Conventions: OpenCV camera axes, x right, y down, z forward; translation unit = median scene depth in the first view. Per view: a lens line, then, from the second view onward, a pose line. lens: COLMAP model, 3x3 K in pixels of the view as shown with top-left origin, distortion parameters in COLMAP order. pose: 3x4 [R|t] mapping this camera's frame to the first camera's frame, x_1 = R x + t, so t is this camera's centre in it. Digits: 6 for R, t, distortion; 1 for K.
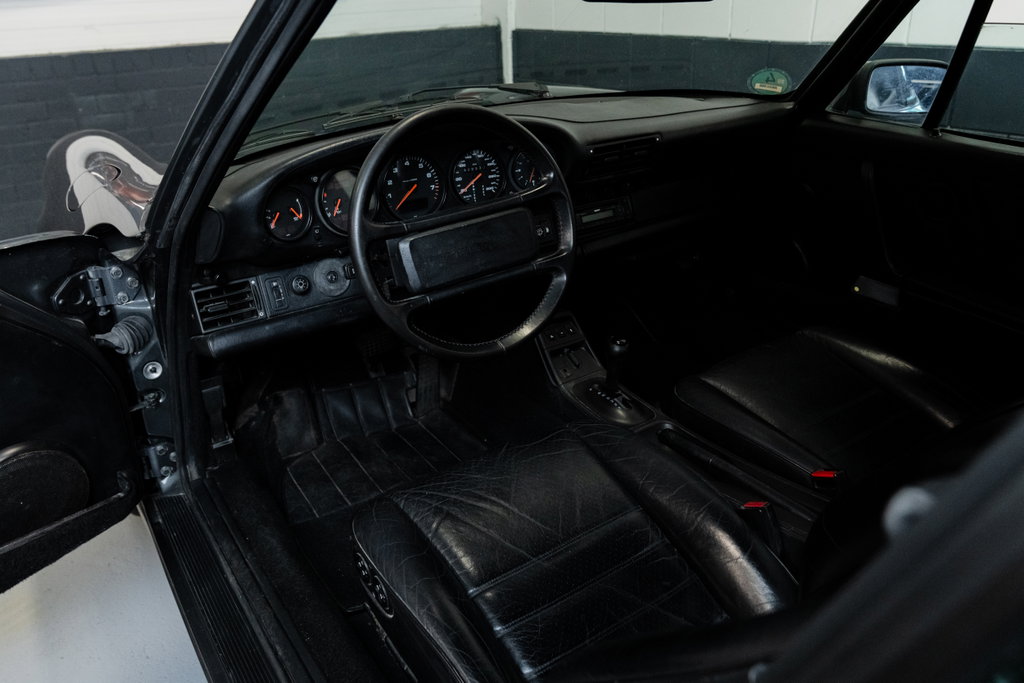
lens RADIAL K [[697.3, 0, 512.0], [0, 697.3, 341.5], [0, 0, 1]] dist [-0.006413, -0.001812]
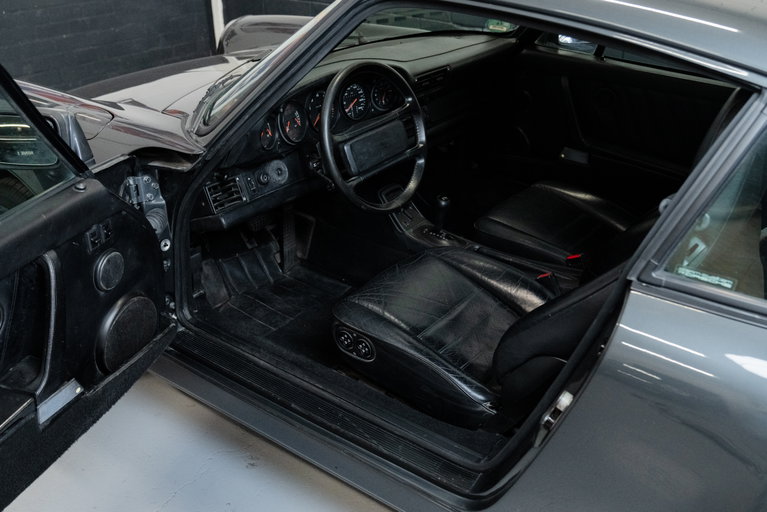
lens RADIAL K [[677.0, 0, 383.5], [0, 677.0, 256.0], [0, 0, 1]] dist [-0.005723, 0.003384]
pose [[0.954750, -0.116932, 0.273458, -0.454558], [0.107078, 0.992955, 0.050739, 0.040440], [-0.277465, -0.019161, 0.960545, -0.497252]]
